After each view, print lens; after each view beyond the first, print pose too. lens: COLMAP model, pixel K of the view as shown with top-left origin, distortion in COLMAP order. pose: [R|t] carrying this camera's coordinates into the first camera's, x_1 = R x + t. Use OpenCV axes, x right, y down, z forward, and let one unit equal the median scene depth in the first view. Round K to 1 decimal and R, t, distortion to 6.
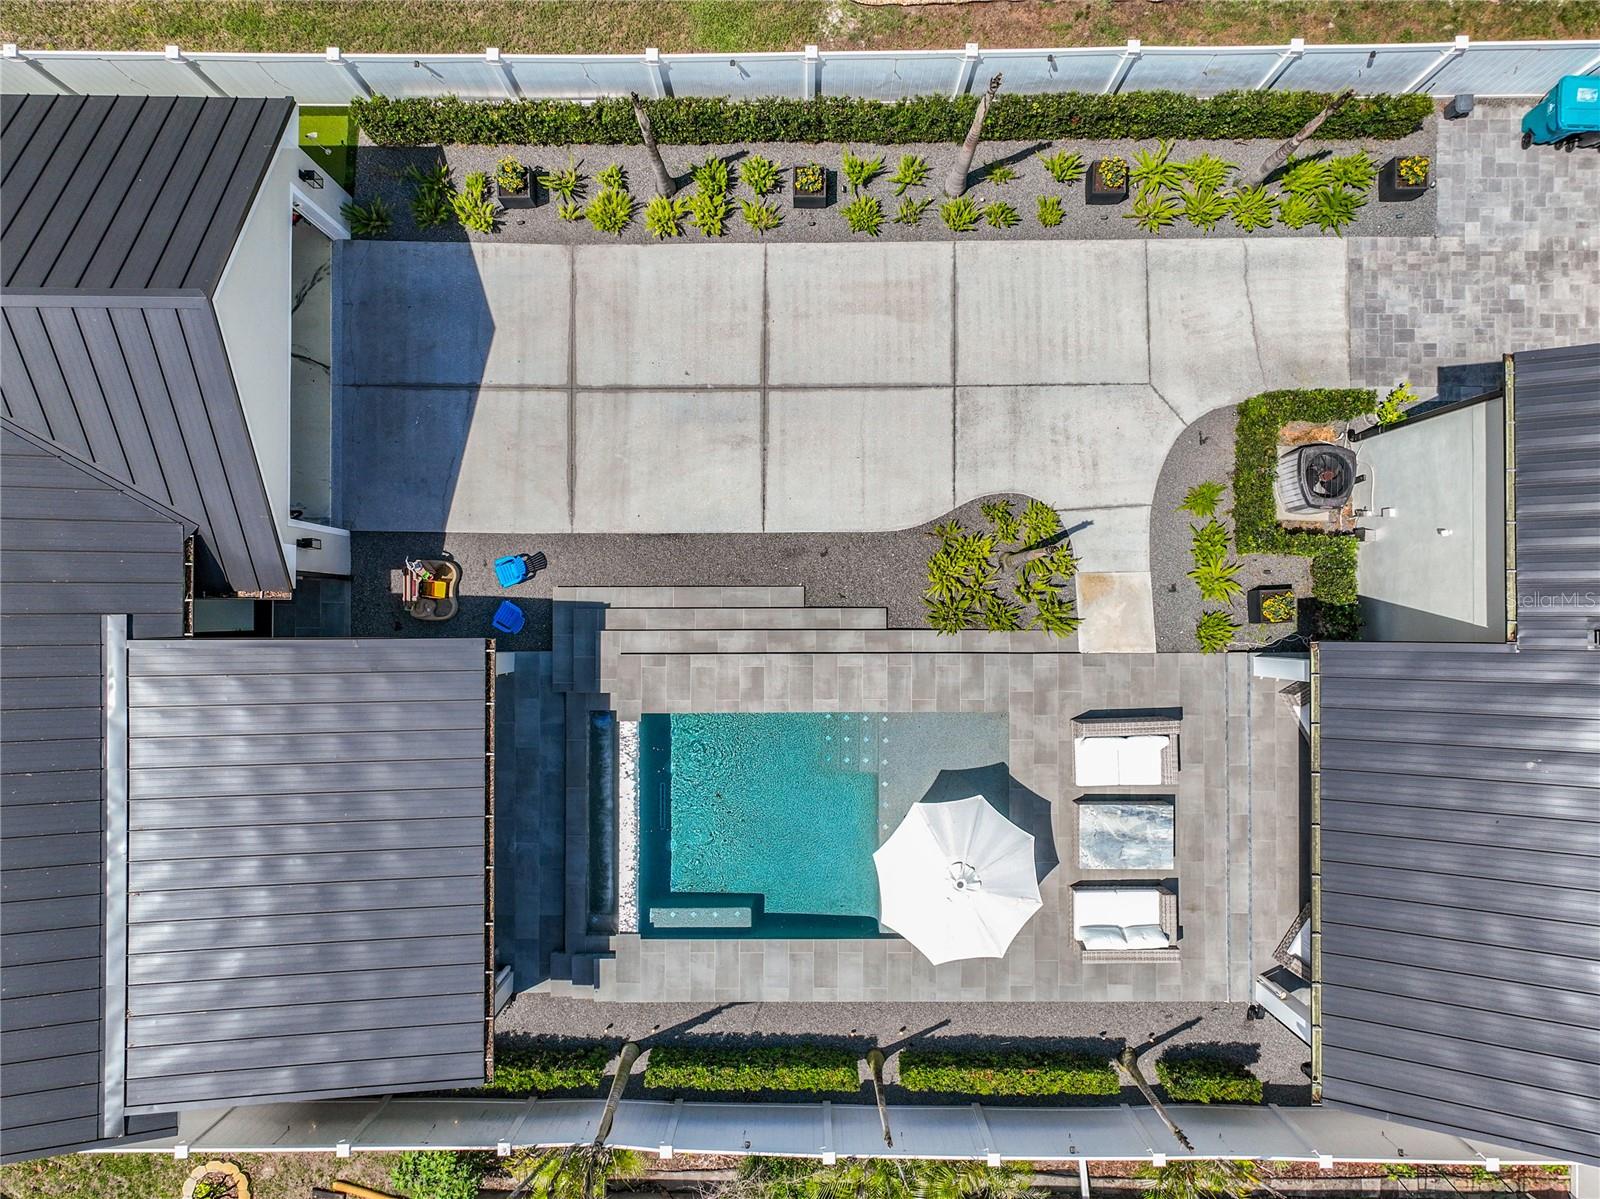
lens RADIAL K [[1123.5, 0, 809.6], [0, 1123.5, 599.1], [0, 0, 1]] dist [-0.010218, 0.016234]
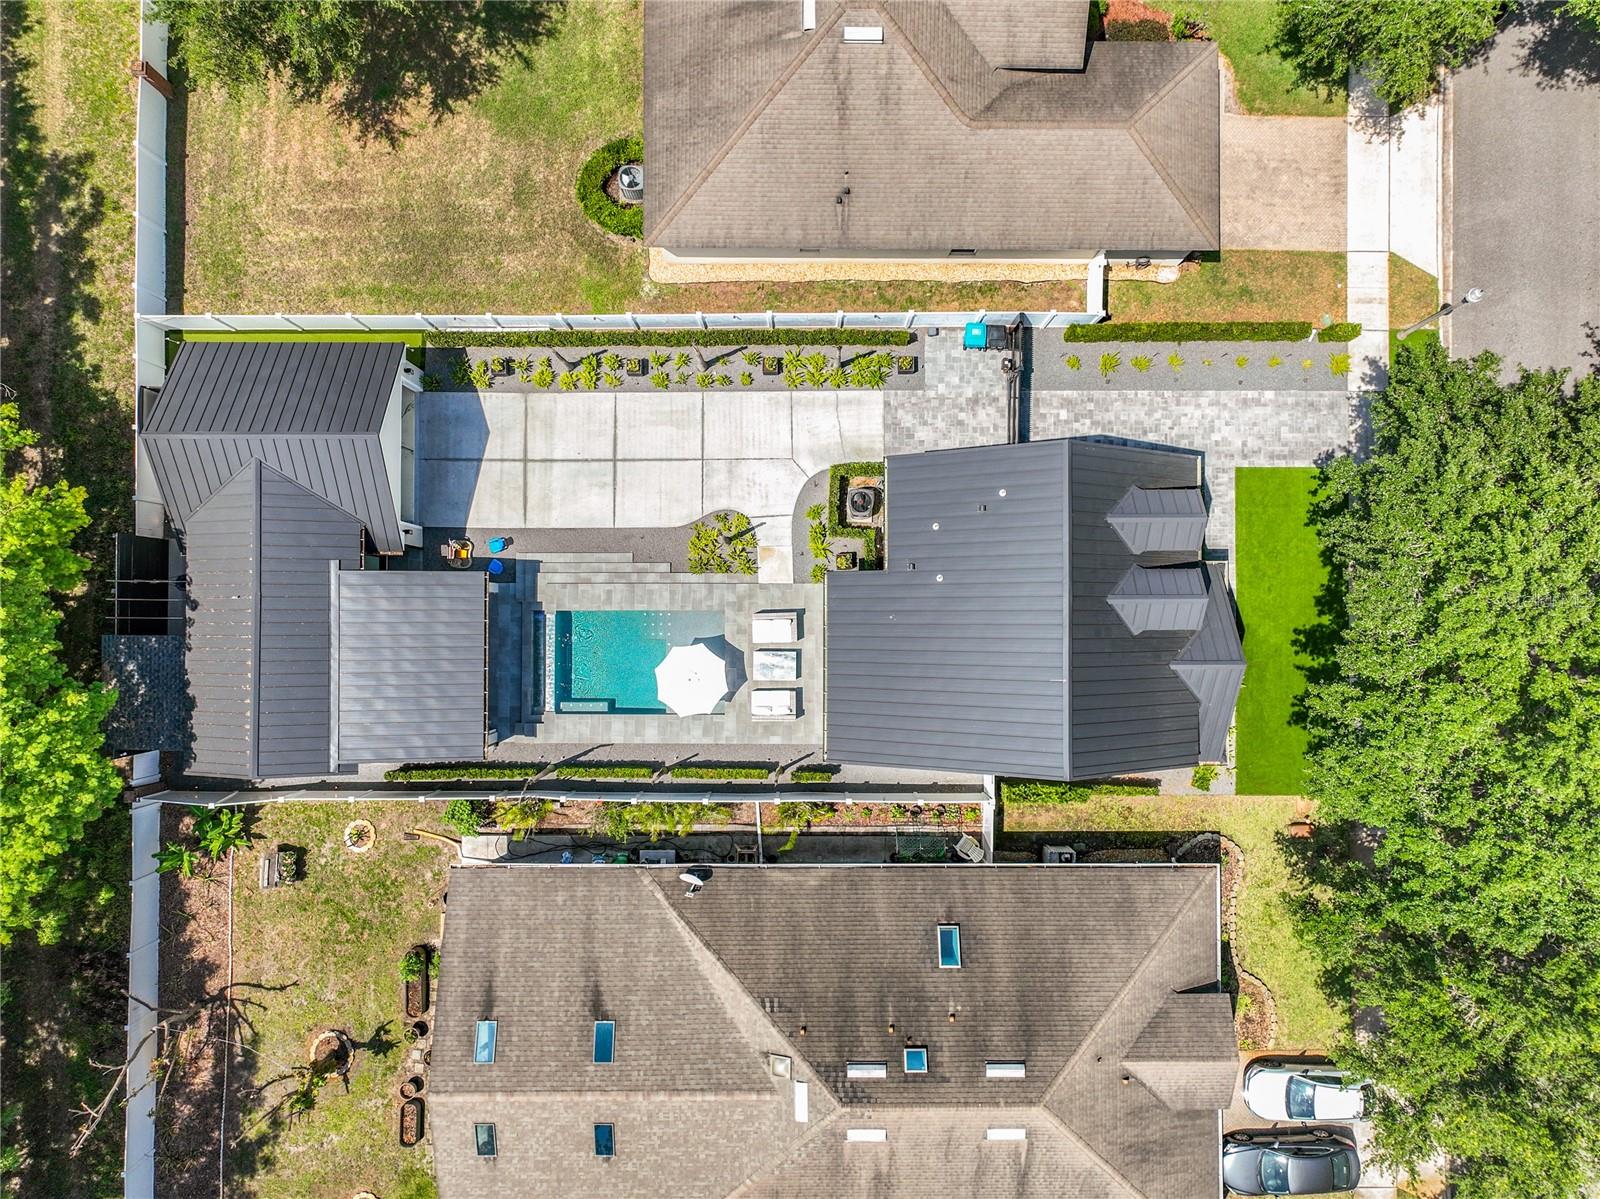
lens RADIAL K [[1123.5, 0, 791.9], [0, 1123.5, 601.4], [0, 0, 1]] dist [-0.010218, 0.016234]
pose [[0.999875, 0.002259, -0.015621, 0.338345], [-0.002253, 0.999997, 0.000378, 0.081733], [0.015622, -0.000343, 0.999878, -1.159523]]
